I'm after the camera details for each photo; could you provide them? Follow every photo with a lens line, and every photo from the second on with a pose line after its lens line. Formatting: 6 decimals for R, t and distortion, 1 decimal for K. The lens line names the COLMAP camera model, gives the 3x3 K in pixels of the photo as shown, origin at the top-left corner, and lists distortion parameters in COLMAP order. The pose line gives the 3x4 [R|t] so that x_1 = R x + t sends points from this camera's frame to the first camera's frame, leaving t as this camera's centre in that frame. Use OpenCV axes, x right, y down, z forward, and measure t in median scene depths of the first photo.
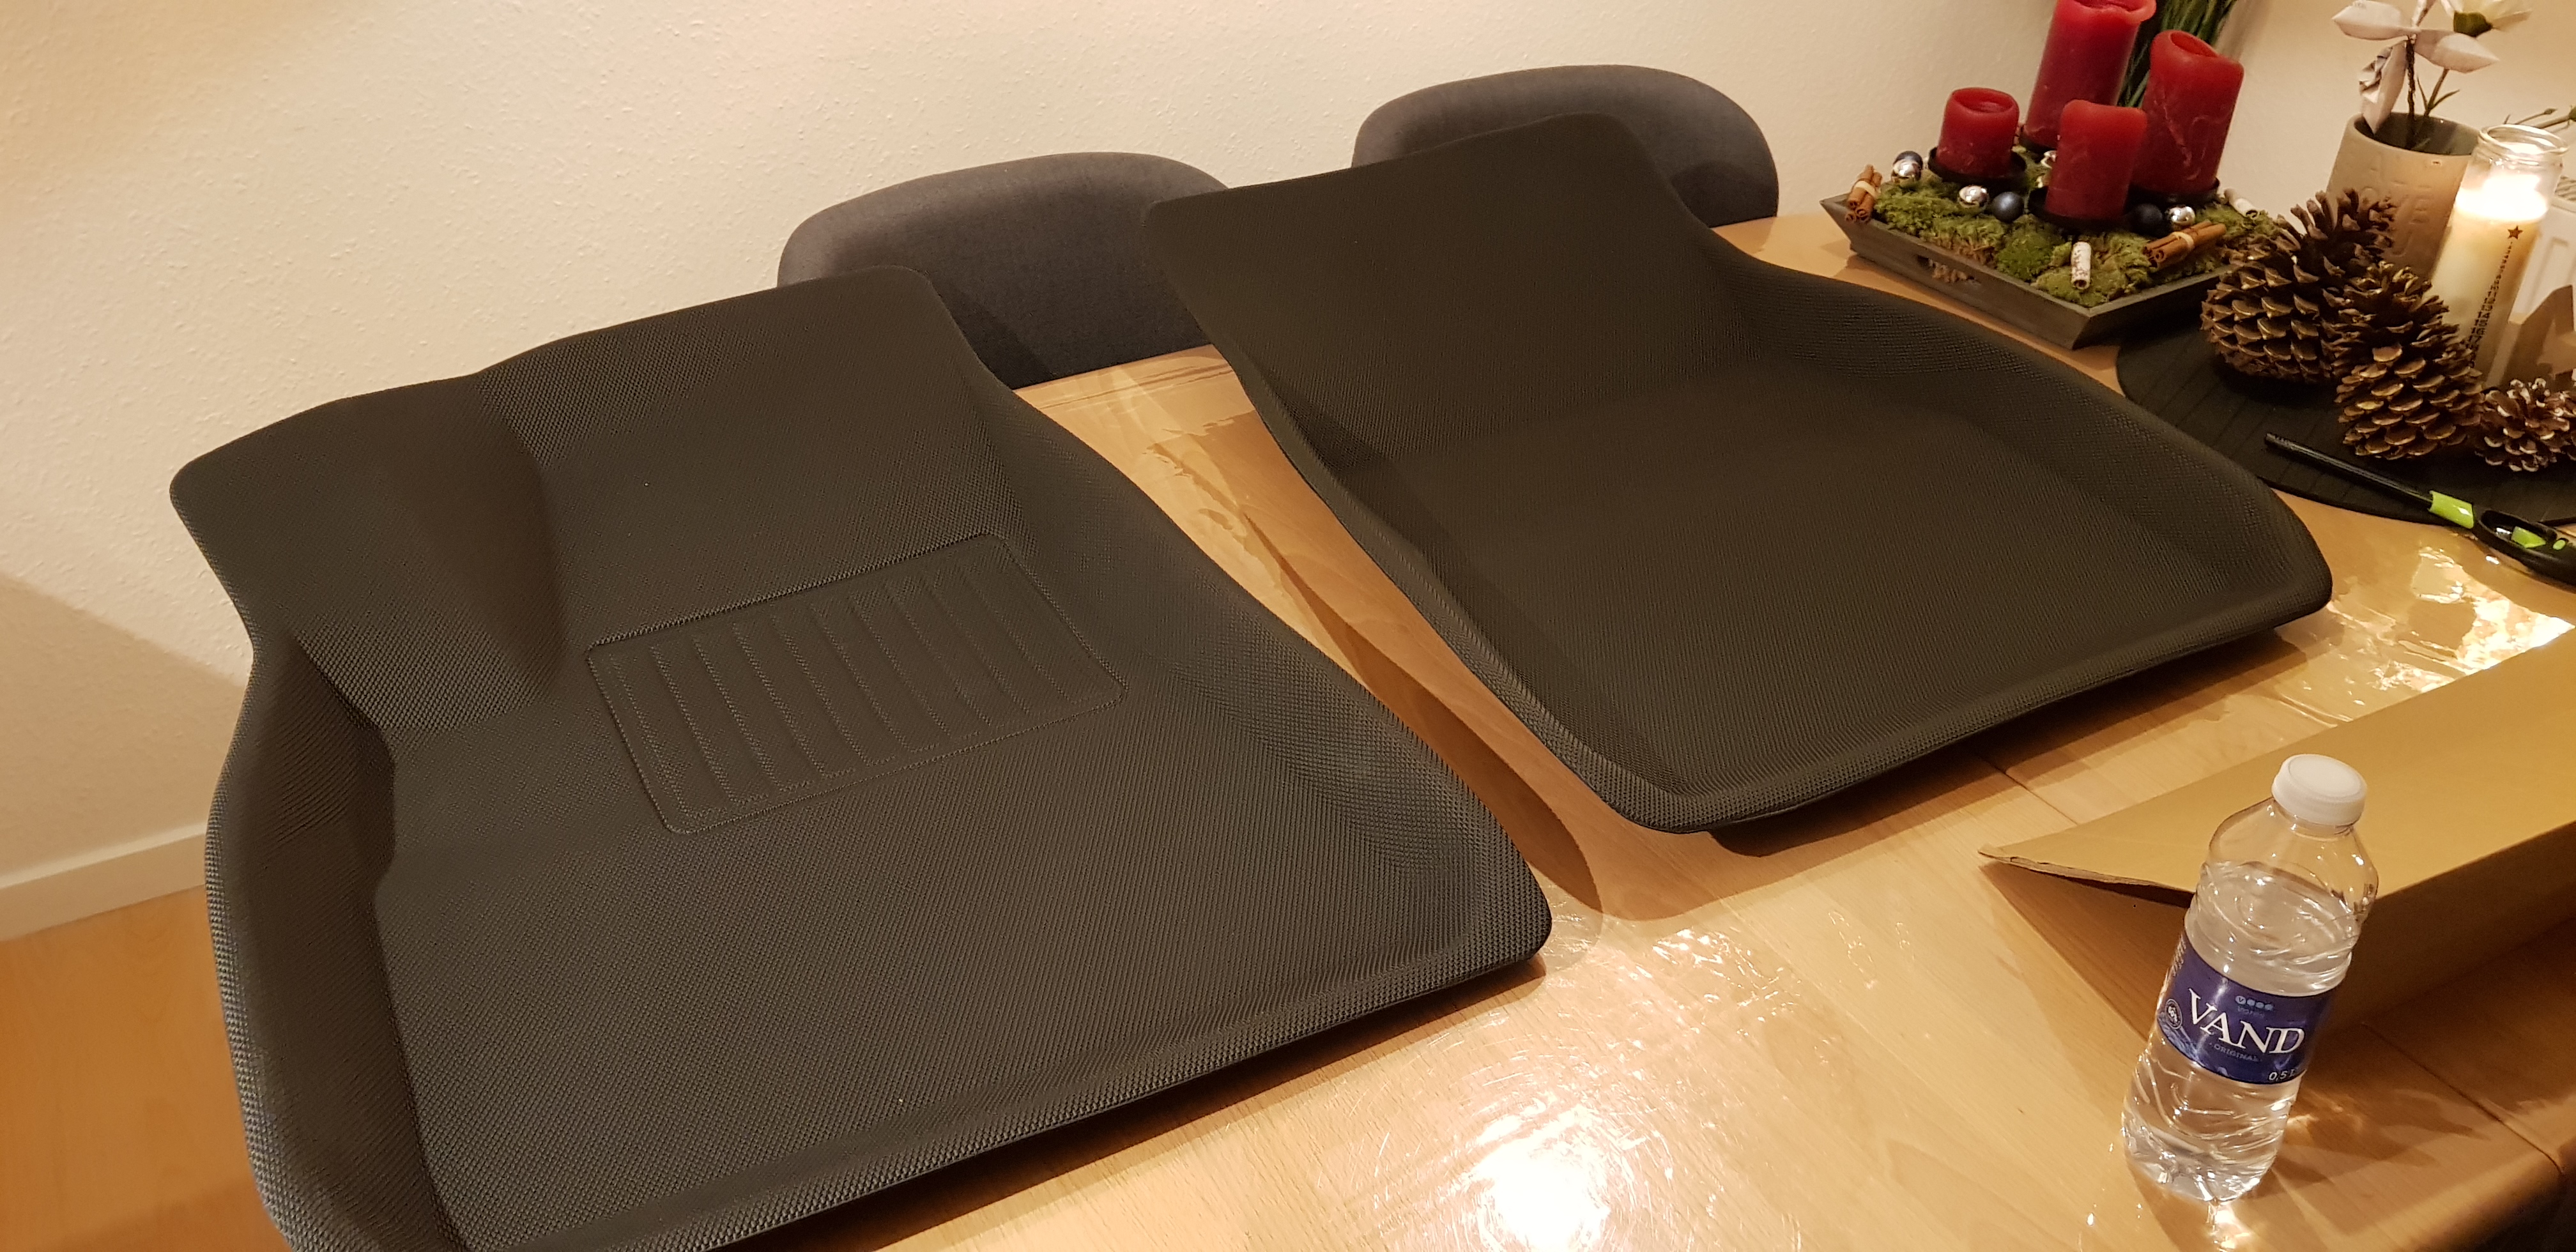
lens RADIAL K [[1935.8, 0, 1291.5], [0, 1935.8, 588.8], [0, 0, 1]] dist [-0.000537, -0.030118]
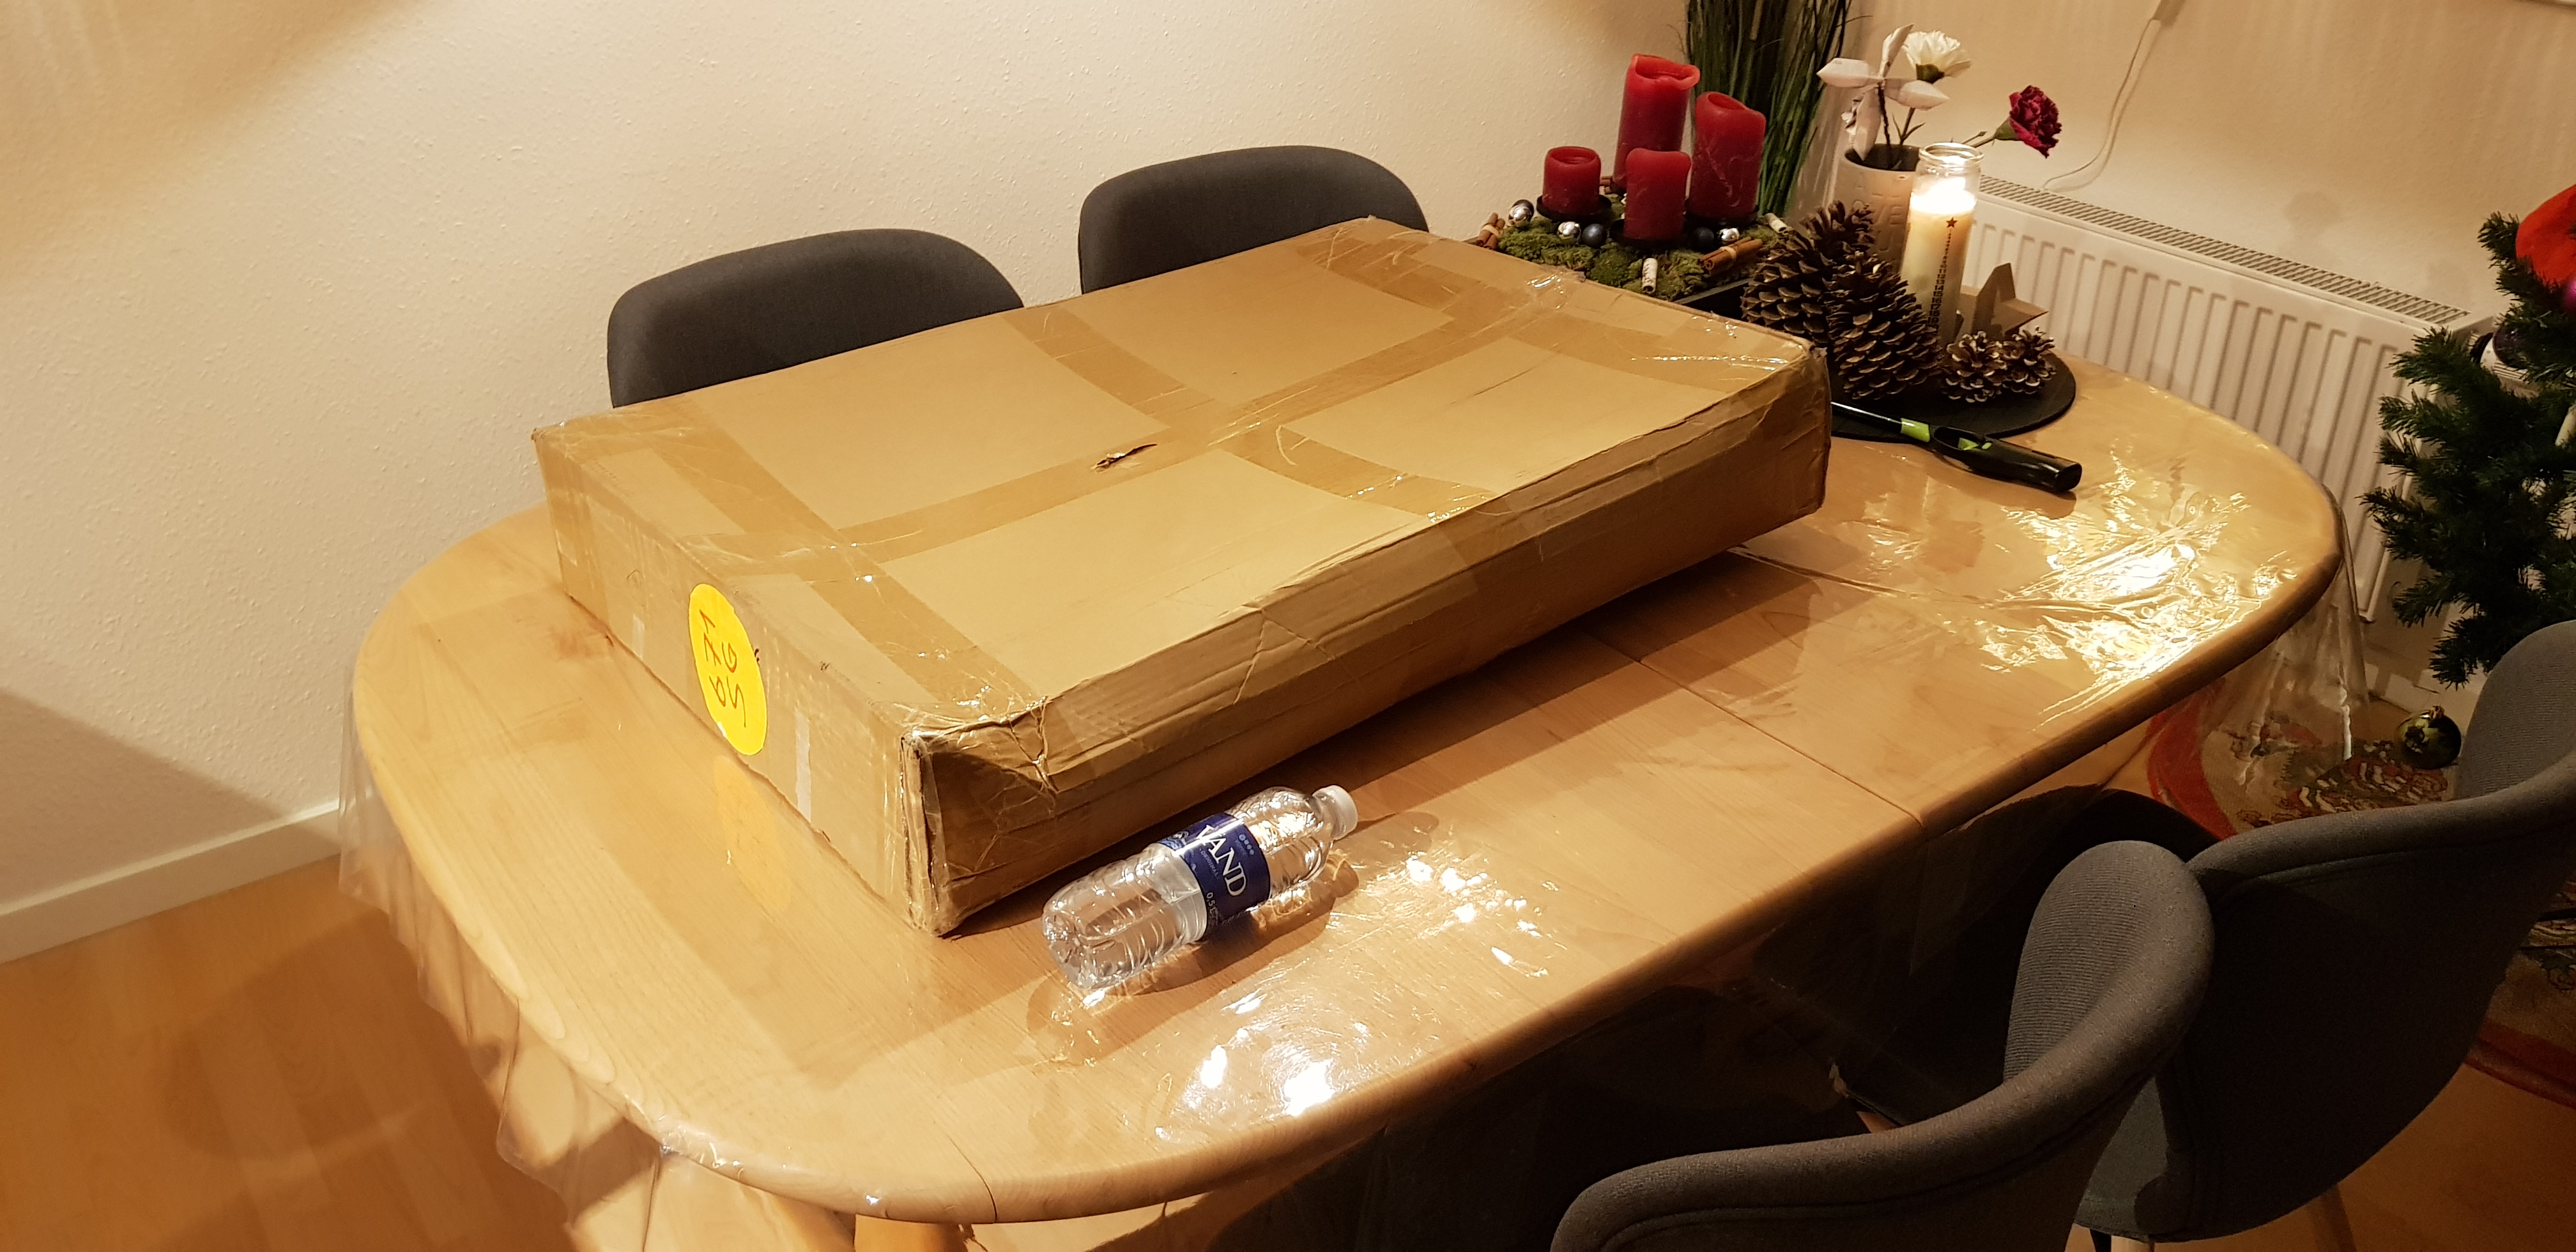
lens RADIAL K [[1897.8, 0, 1285.2], [0, 1897.8, 599.5], [0, 0, 1]] dist [0.051945, -0.113851]
pose [[0.993085, -0.069890, 0.094323, 0.034624], [0.075354, 0.995602, -0.055668, 0.101304], [-0.090018, 0.062391, 0.993984, -0.225911]]
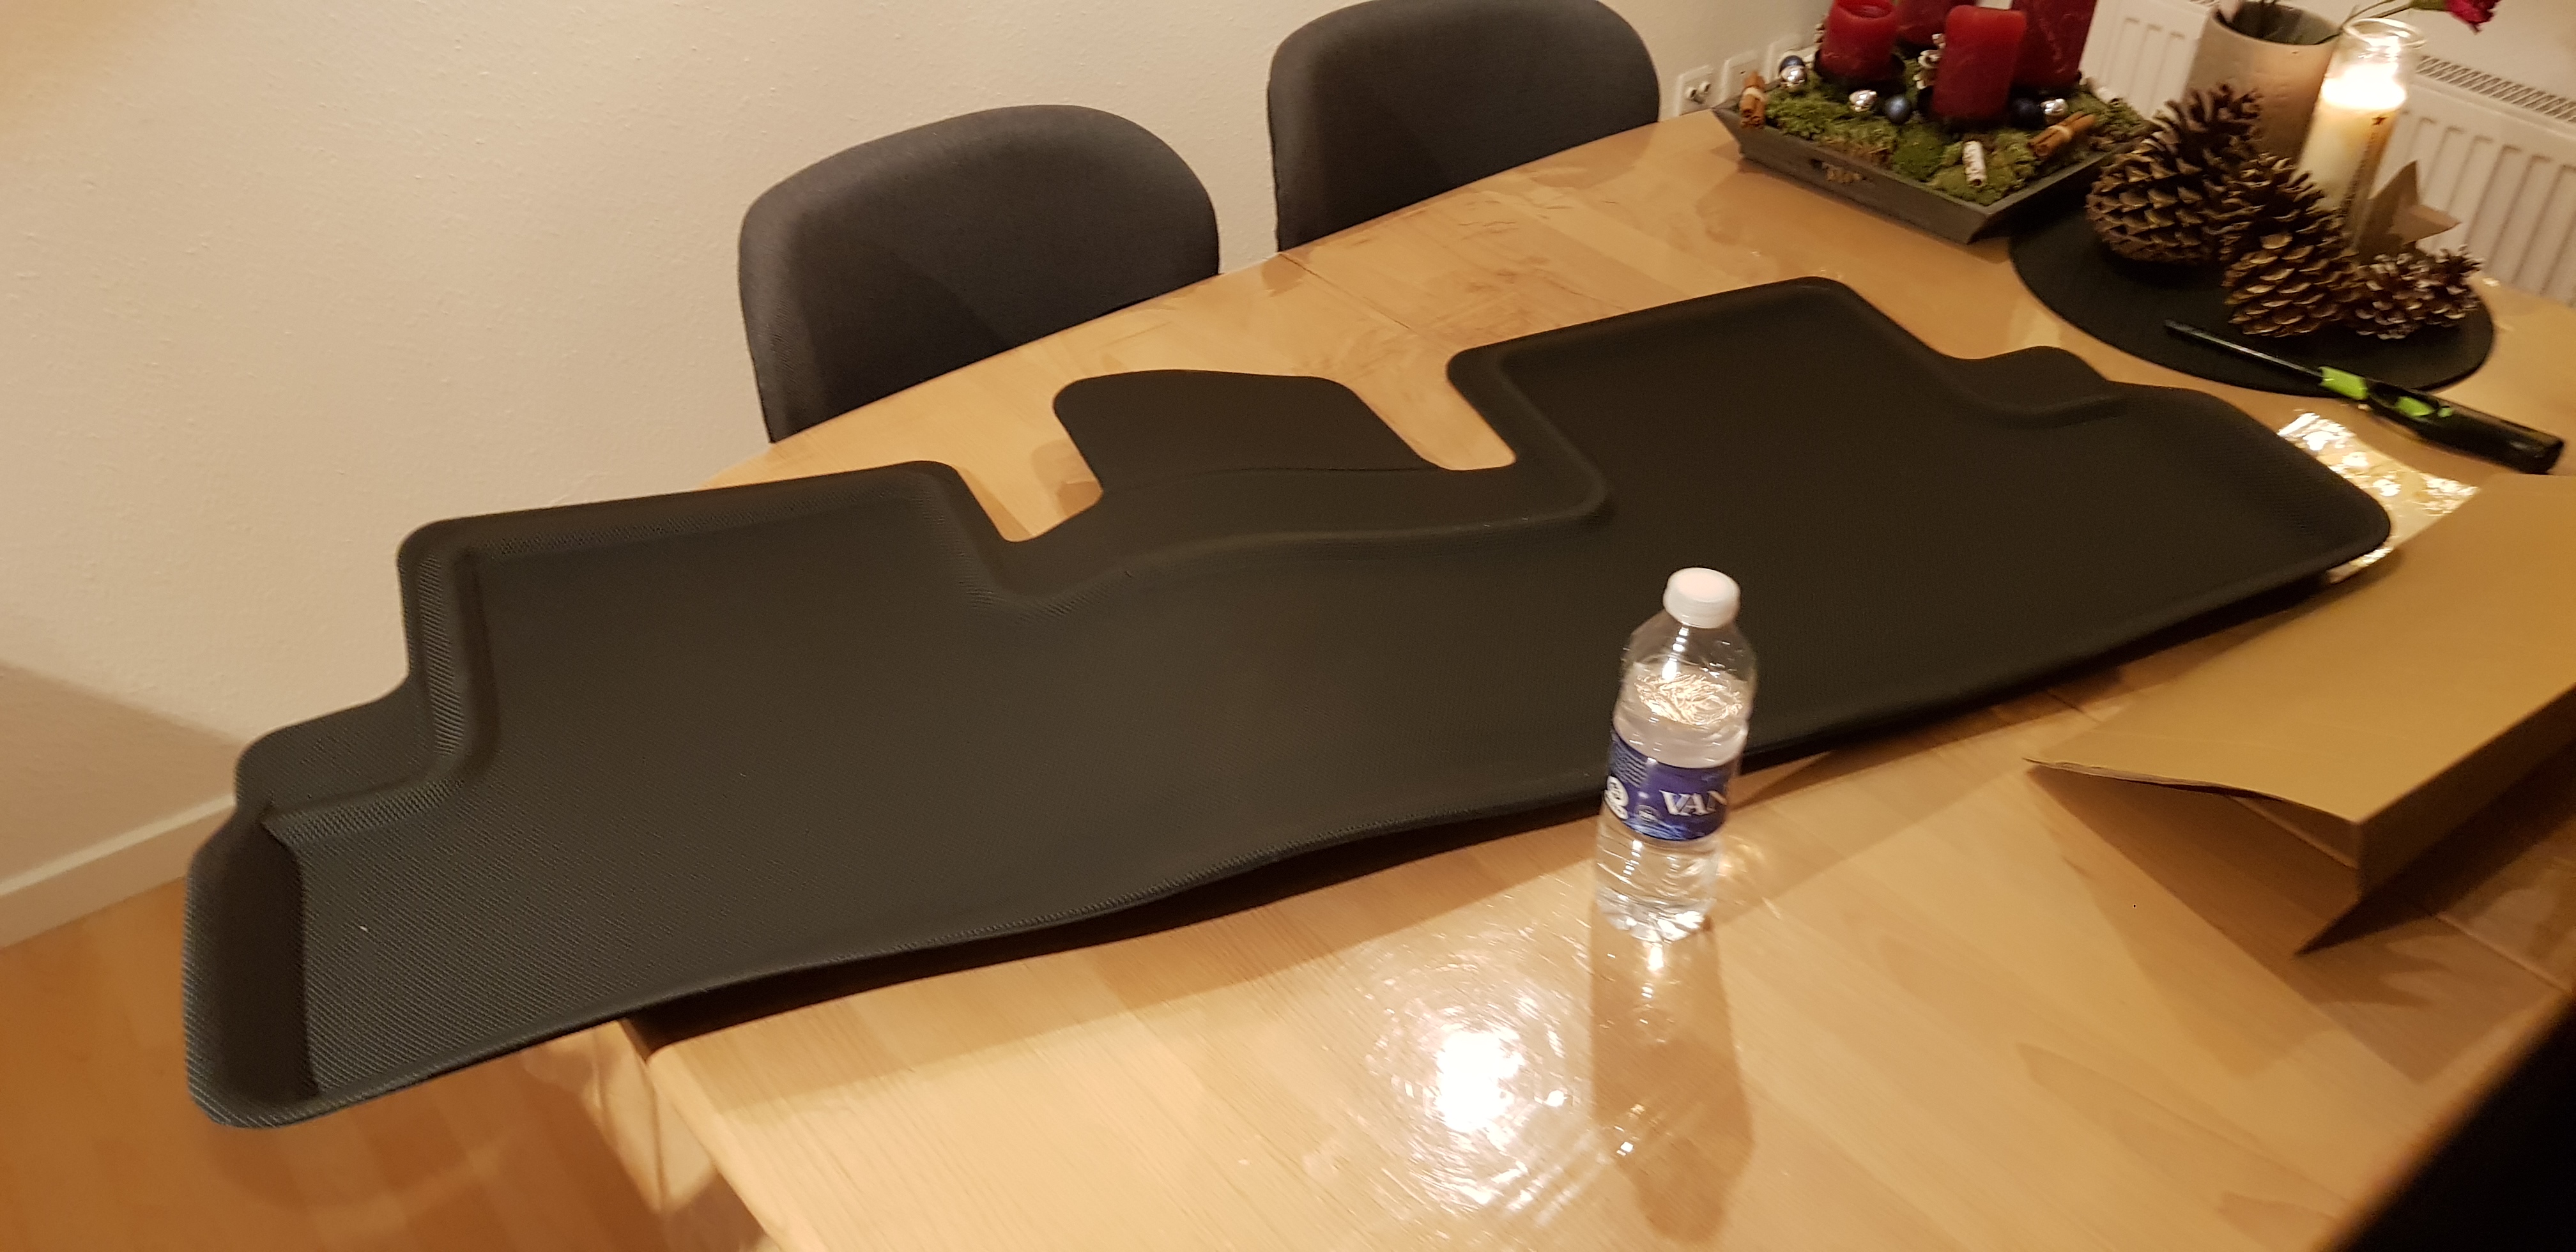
lens RADIAL K [[1934.3, 0, 1235.0], [0, 1934.3, 571.3], [0, 0, 1]] dist [0.002638, -0.026932]
pose [[0.989568, -0.085812, 0.115724, -0.136422], [0.077614, 0.994264, 0.073584, -0.056552], [-0.121375, -0.063835, 0.990552, -0.012932]]
